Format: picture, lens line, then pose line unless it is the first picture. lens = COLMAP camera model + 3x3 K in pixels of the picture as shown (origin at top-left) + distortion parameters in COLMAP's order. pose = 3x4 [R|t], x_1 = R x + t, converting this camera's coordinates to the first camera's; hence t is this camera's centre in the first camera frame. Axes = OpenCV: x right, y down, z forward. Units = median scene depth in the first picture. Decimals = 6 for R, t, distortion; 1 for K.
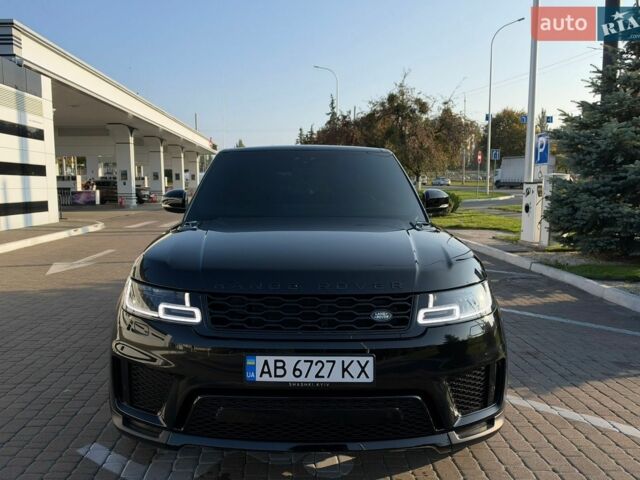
lens RADIAL K [[544.6, 0, 204.2], [0, 544.6, 212.4], [0, 0, 1]] dist [0.037678, -0.005471]
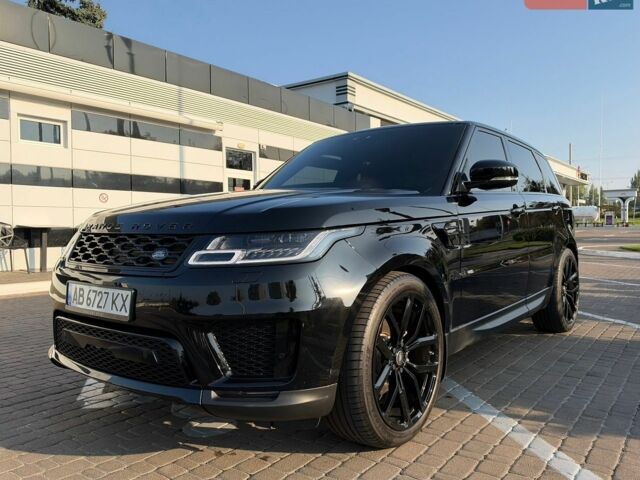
lens RADIAL K [[521.8, 0, 320.0], [0, 521.8, 240.0], [0, 0, 1]] dist [0.011787, -0.007004]
pose [[0.795716, 0.011949, -0.605551, 1.144579], [-0.043831, 0.998320, -0.037896, 0.191958], [0.604081, 0.056697, 0.794903, 0.452804]]
